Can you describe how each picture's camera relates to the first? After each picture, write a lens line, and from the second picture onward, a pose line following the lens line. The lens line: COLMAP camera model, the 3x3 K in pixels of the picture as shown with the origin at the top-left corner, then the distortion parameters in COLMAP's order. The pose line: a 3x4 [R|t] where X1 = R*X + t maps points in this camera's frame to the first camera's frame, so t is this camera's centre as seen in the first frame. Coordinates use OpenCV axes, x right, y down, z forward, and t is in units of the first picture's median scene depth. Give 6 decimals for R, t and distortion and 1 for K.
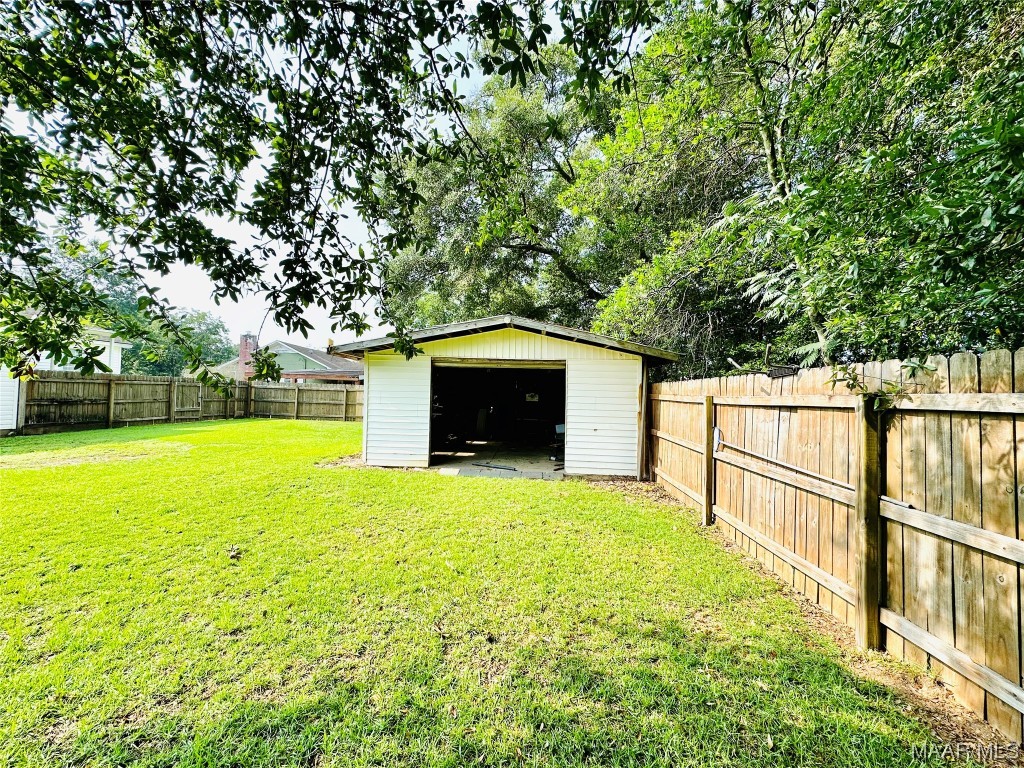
lens RADIAL K [[410.2, 0, 508.7], [0, 410.2, 384.4], [0, 0, 1]] dist [-0.000680, 0.000179]
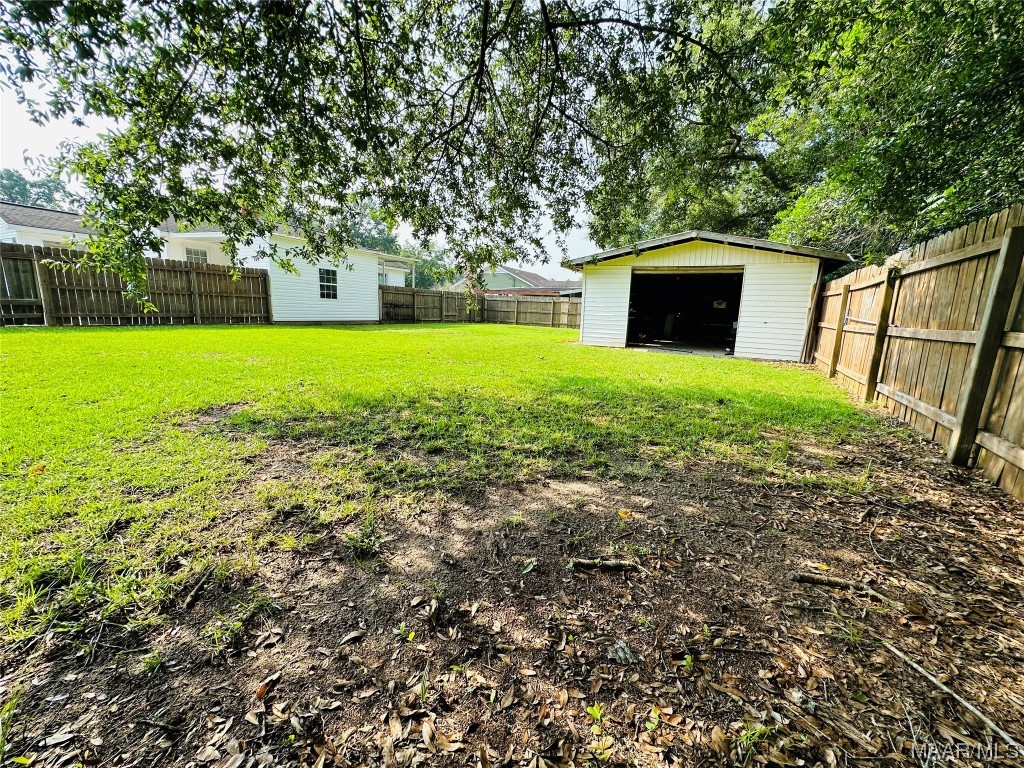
lens RADIAL K [[410.2, 0, 508.7], [0, 410.2, 384.4], [0, 0, 1]] dist [-0.000680, 0.000179]
pose [[0.903681, 0.083064, -0.420072, 0.043361], [-0.001812, 0.981738, 0.190227, 0.056861], [0.428202, -0.171143, 0.887329, -0.437092]]
